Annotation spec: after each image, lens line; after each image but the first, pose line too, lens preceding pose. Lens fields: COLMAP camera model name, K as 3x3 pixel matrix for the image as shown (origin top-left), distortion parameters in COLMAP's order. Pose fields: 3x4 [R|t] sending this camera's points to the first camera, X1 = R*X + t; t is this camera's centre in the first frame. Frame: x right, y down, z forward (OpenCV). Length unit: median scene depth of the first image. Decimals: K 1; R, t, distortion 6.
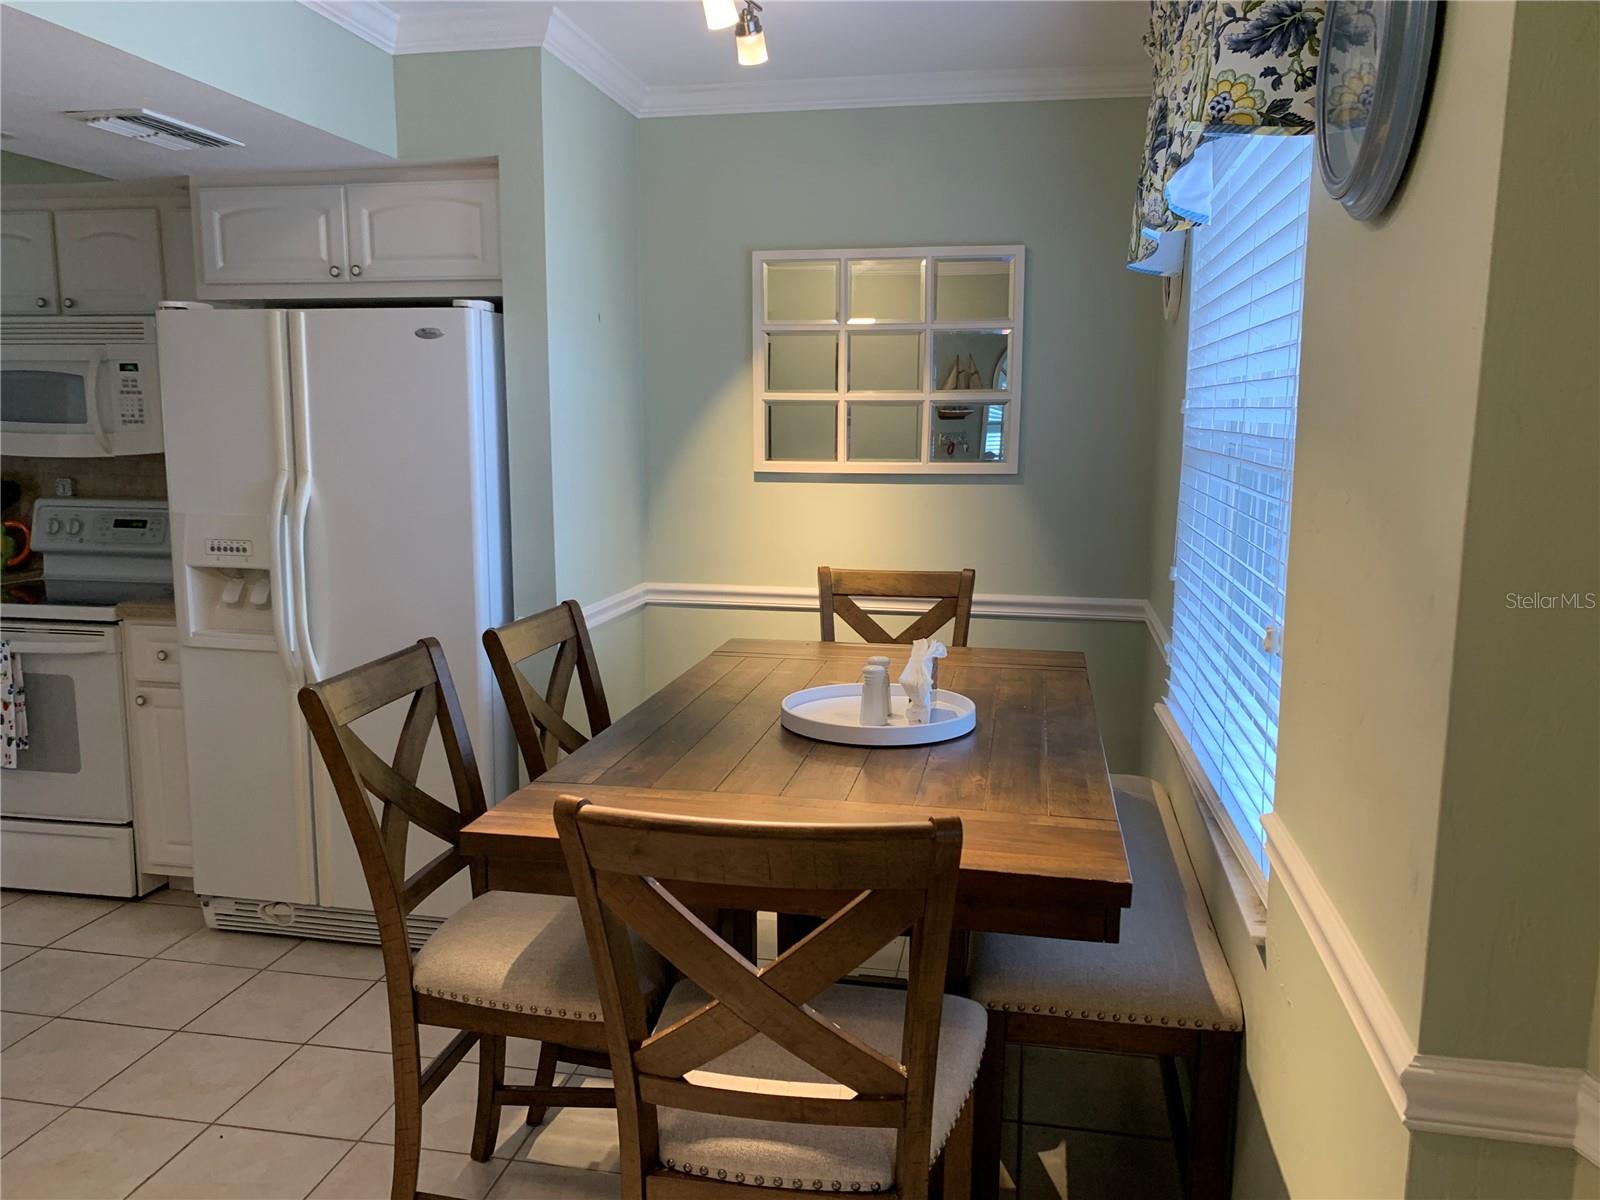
lens RADIAL K [[1209.9, 0, 804.1], [0, 1209.9, 606.7], [0, 0, 1]] dist [0.008654, 0.000865]
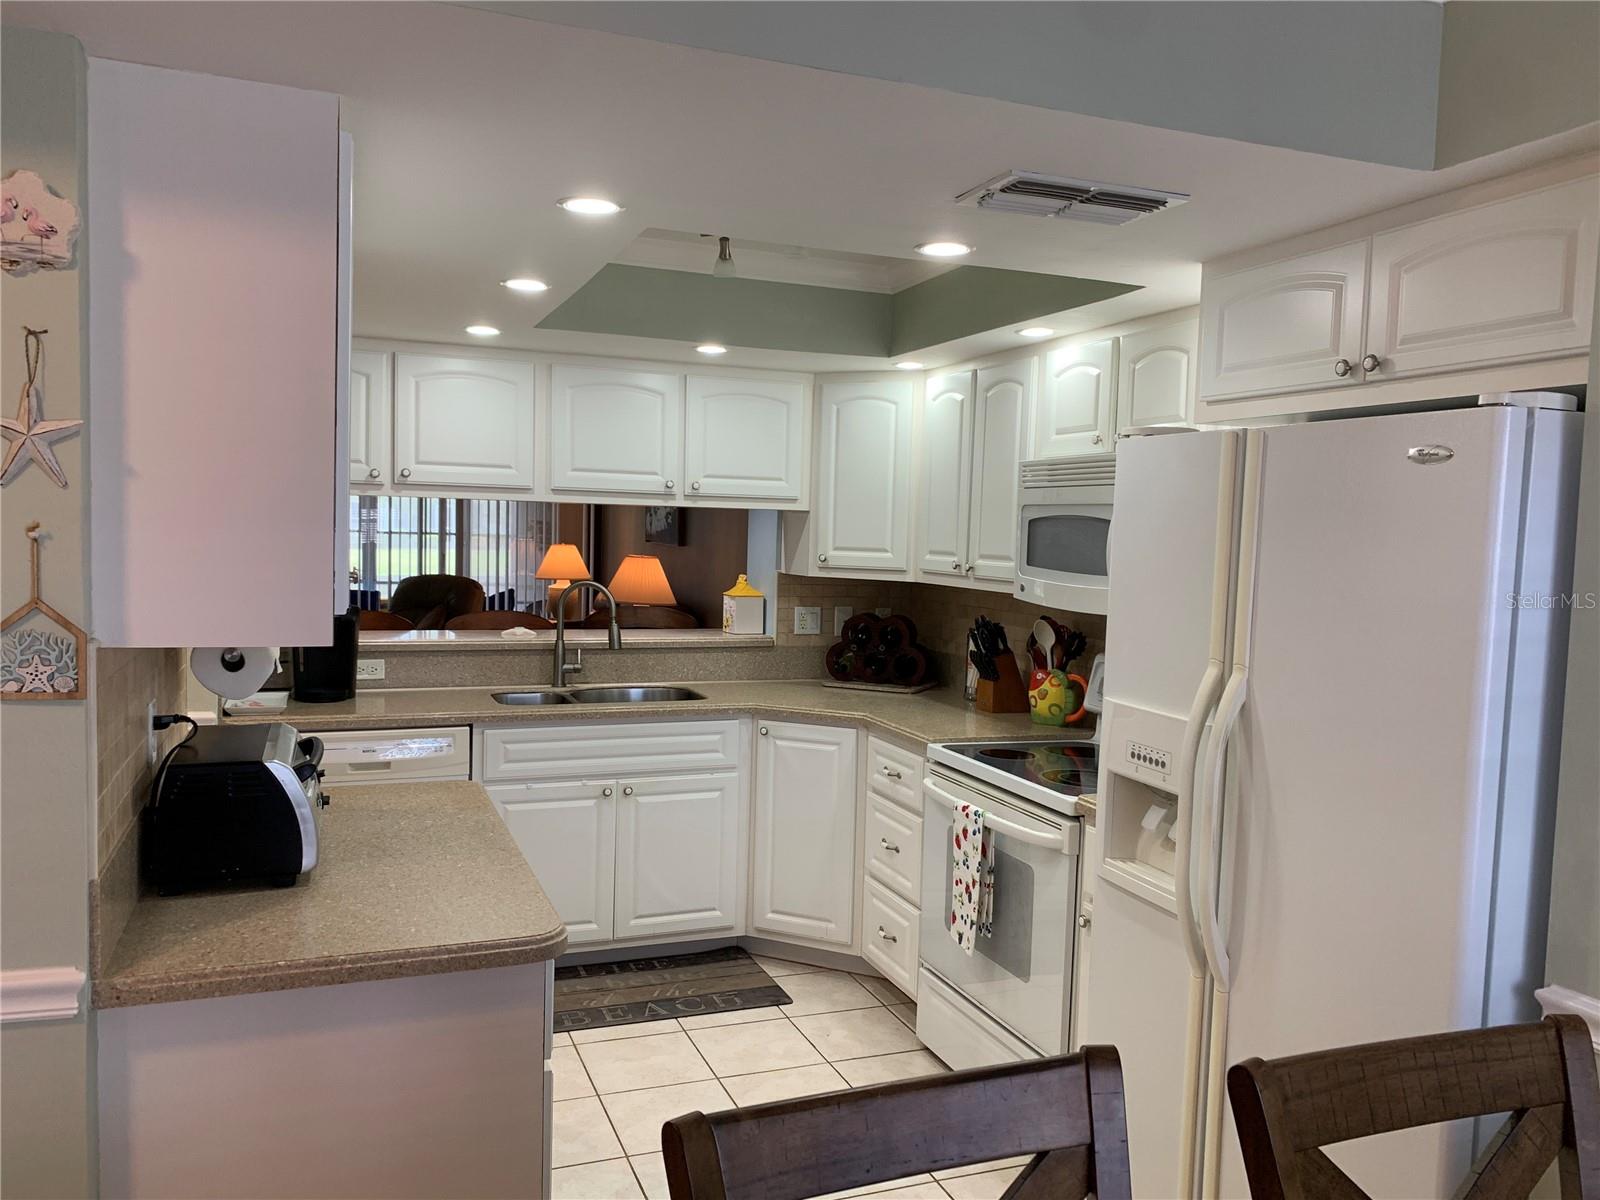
lens RADIAL K [[1209.9, 0, 801.2], [0, 1209.9, 611.1], [0, 0, 1]] dist [0.008654, 0.000865]
pose [[0.518215, 0.068625, -0.852493, 0.026419], [-0.159866, 0.986980, -0.017729, -0.080705], [0.840176, 0.145472, 0.522439, 0.394042]]
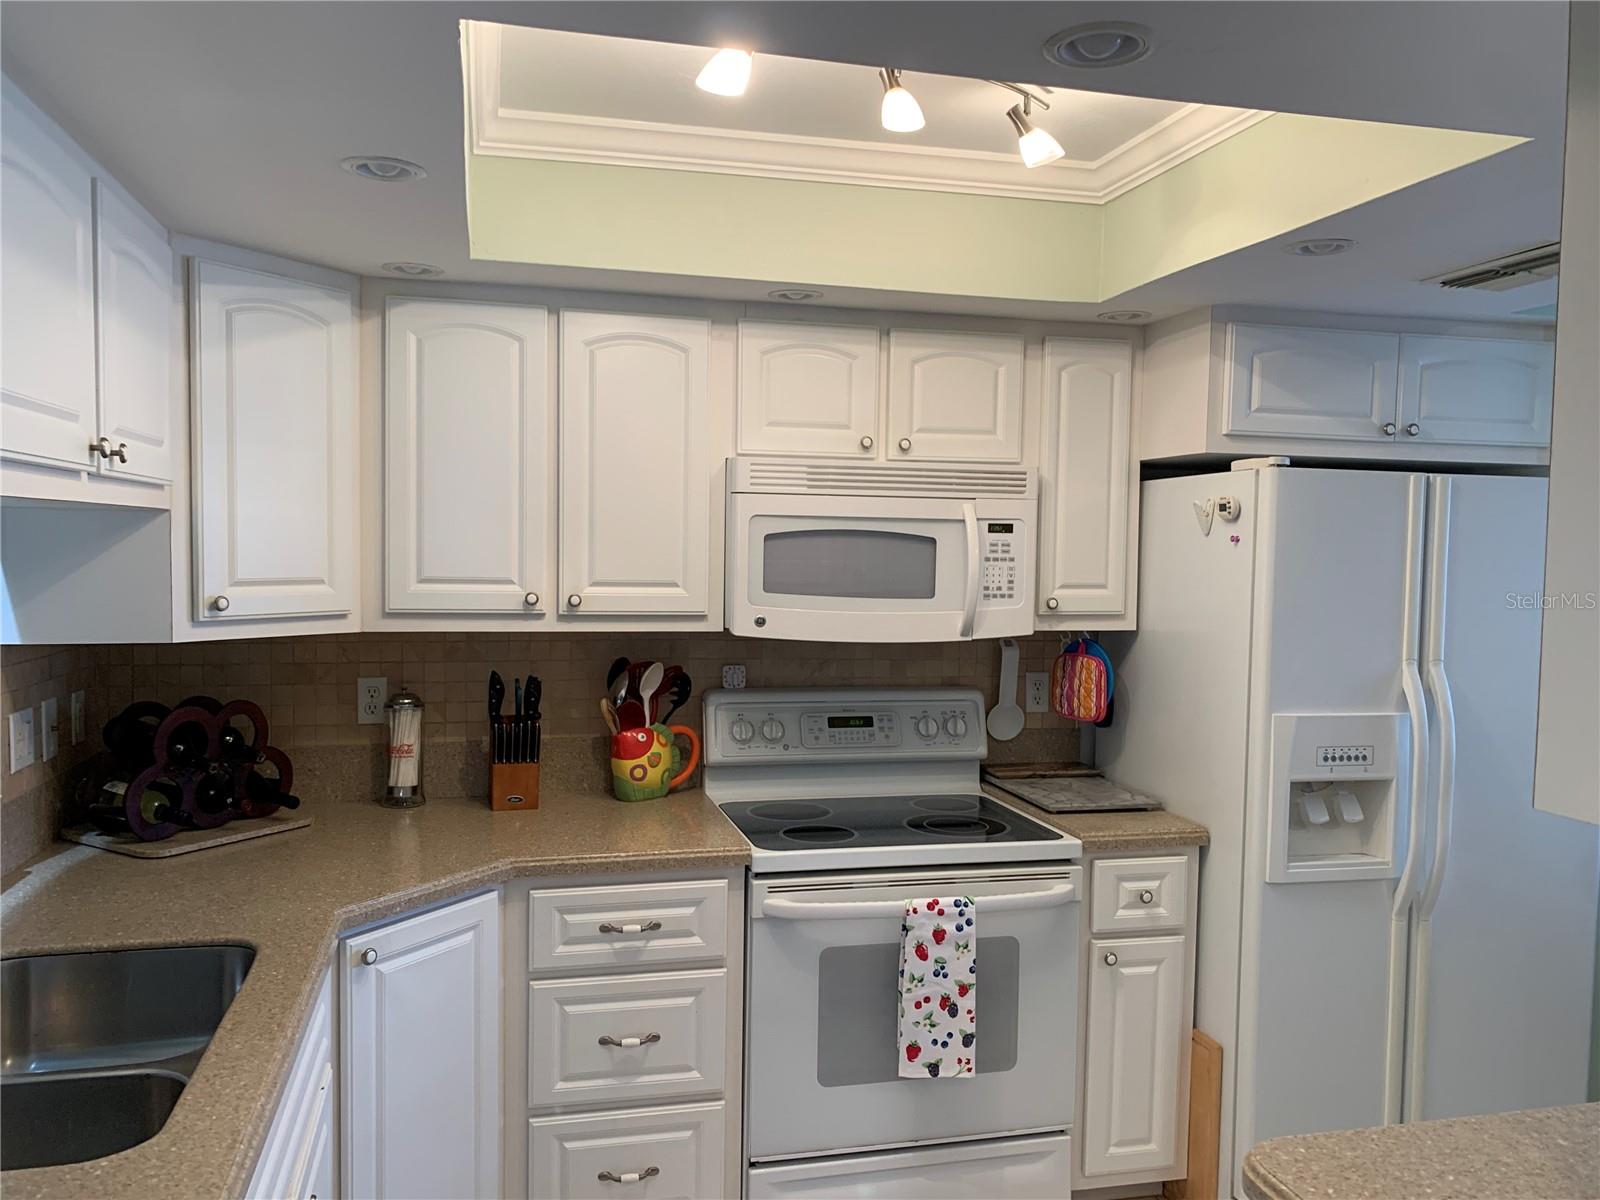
lens RADIAL K [[1209.9, 0, 796.2], [0, 1209.9, 602.4], [0, 0, 1]] dist [0.008654, 0.000865]
pose [[0.917425, -0.009777, 0.397789, -1.031498], [0.051457, 0.994219, -0.094238, -0.085045], [-0.394568, 0.106925, 0.912624, 0.353642]]
